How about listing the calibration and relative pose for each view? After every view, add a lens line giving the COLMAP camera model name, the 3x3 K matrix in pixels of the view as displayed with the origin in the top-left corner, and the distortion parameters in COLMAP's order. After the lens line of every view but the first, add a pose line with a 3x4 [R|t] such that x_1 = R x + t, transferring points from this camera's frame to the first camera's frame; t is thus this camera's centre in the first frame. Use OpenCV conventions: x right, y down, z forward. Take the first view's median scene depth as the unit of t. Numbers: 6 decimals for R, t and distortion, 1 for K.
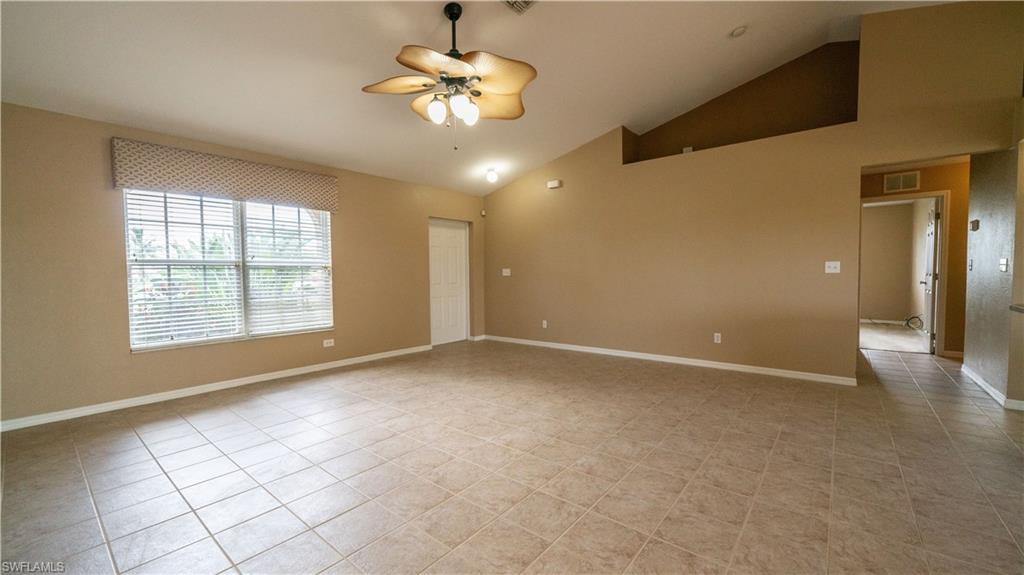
lens RADIAL K [[406.7, 0, 508.7], [0, 406.7, 289.1], [0, 0, 1]] dist [-0.002846, 0.001568]
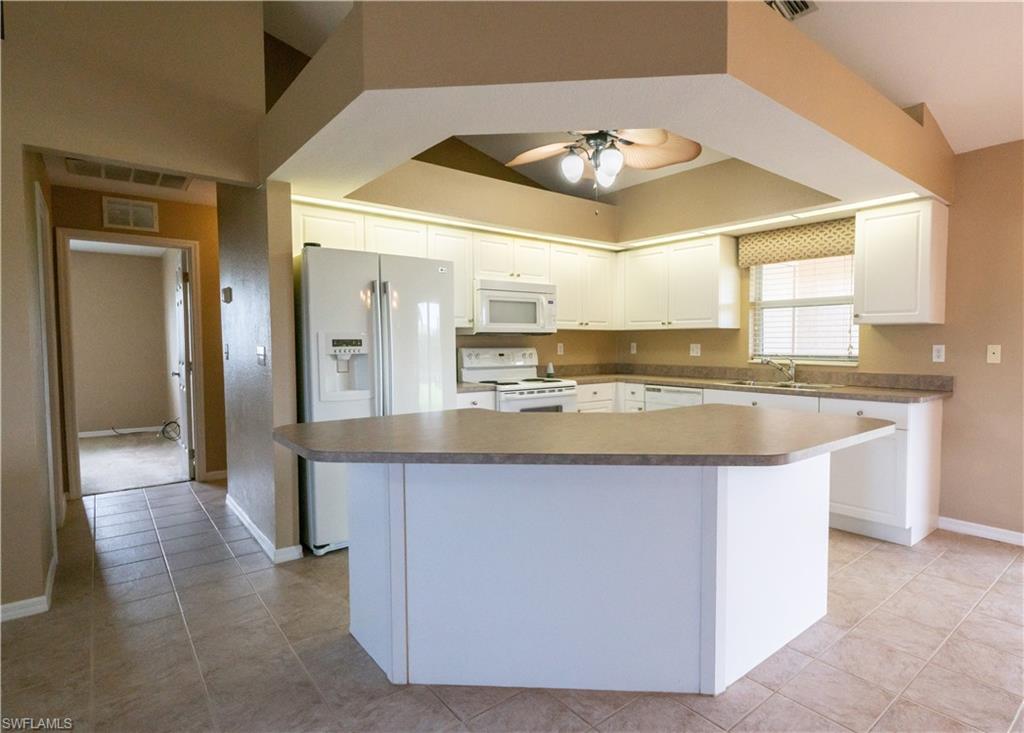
lens RADIAL K [[549.3, 0, 588.2], [0, 549.3, 368.9], [0, 0, 1]] dist [-0.000246, -0.000663]
pose [[0.151983, -0.038594, 0.987629, 0.279013], [0.041565, 0.998603, 0.032626, -0.032531], [-0.987509, 0.036092, 0.153375, 0.227137]]
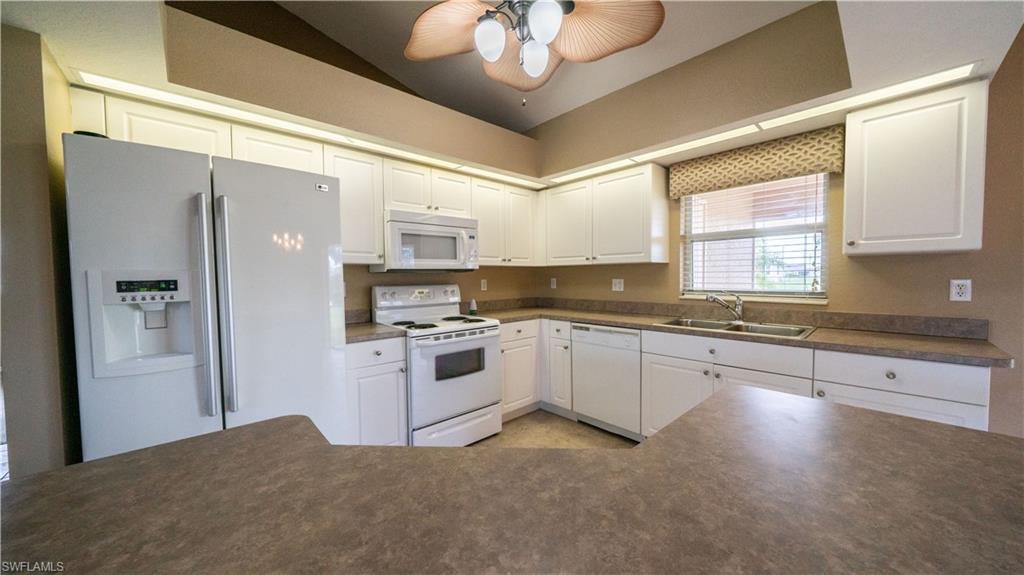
lens RADIAL K [[347.9, 0, 509.6], [0, 347.9, 288.7], [0, 0, 1]] dist [-0.009612, 0.000773]
pose [[0.148774, -0.027413, 0.988491, 0.674177], [0.051183, 0.998489, 0.019987, -0.043376], [-0.987546, 0.047621, 0.149952, 0.293114]]
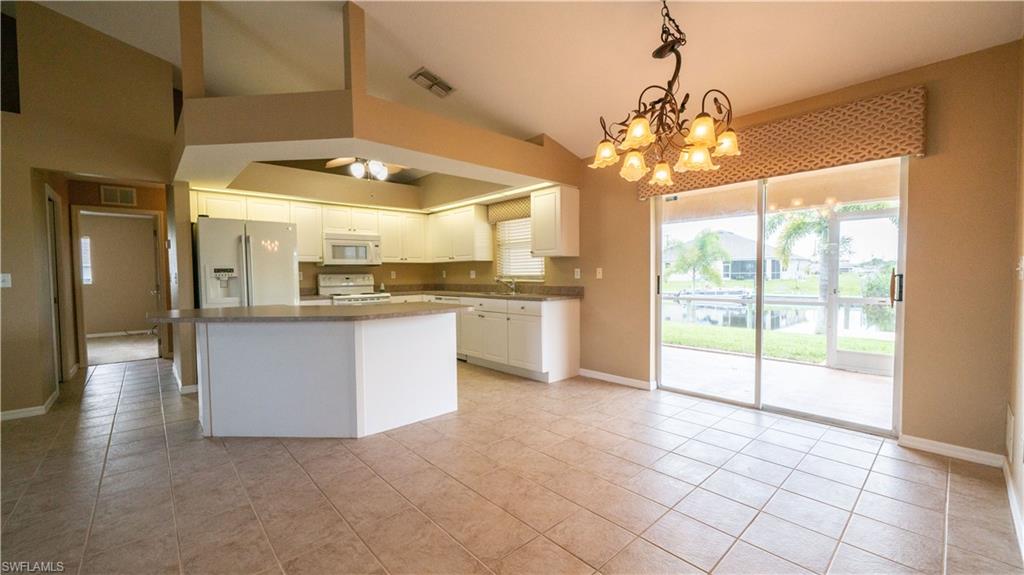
lens RADIAL K [[406.7, 0, 511.3], [0, 406.7, 288.3], [0, 0, 1]] dist [-0.002846, 0.001568]
pose [[0.149090, -0.027646, 0.988437, 0.114186], [0.051970, 0.998447, 0.020087, -0.000801], [-0.987457, 0.048374, 0.150295, -0.134186]]
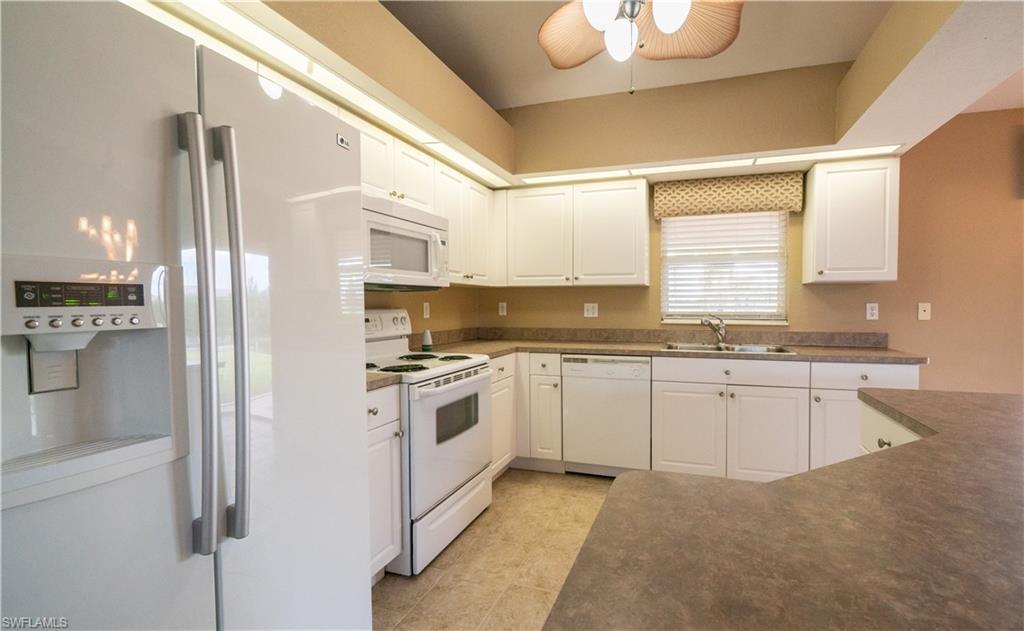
lens RADIAL K [[445.8, 0, 559.3], [0, 445.8, 315.1], [0, 0, 1]] dist [0.001689, -0.000560]
pose [[-0.375499, -0.013209, 0.926729, 0.690883], [0.044983, 0.998460, 0.032458, -0.044943], [-0.925731, 0.053875, -0.374326, 0.526627]]
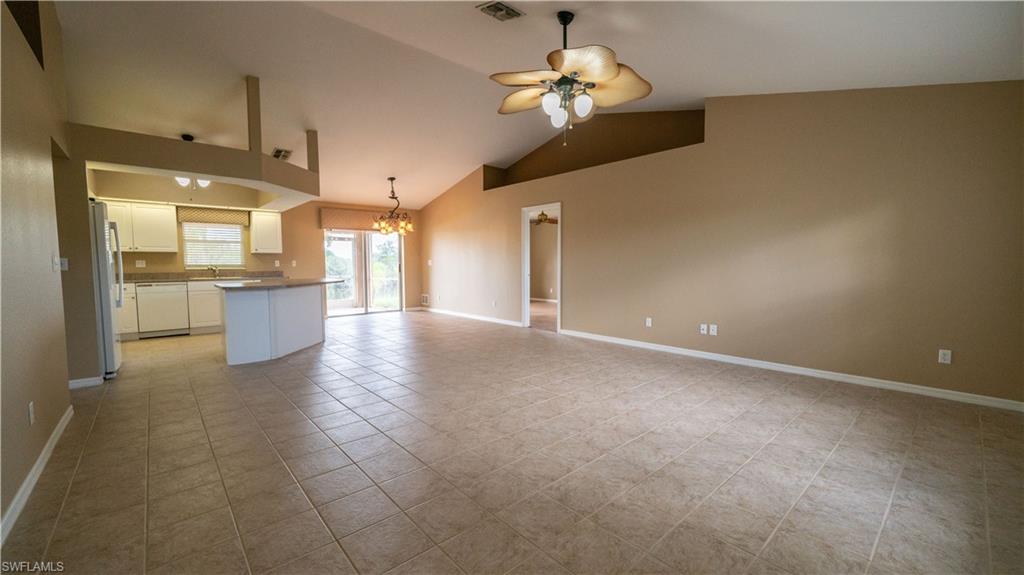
lens RADIAL K [[406.7, 0, 511.3], [0, 406.7, 287.0], [0, 0, 1]] dist [-0.002846, 0.001568]
pose [[-0.988366, 0.005149, 0.152006, -0.099540], [0.020451, 0.994849, 0.099280, -0.059049], [-0.150712, 0.101233, -0.983381, 1.388511]]
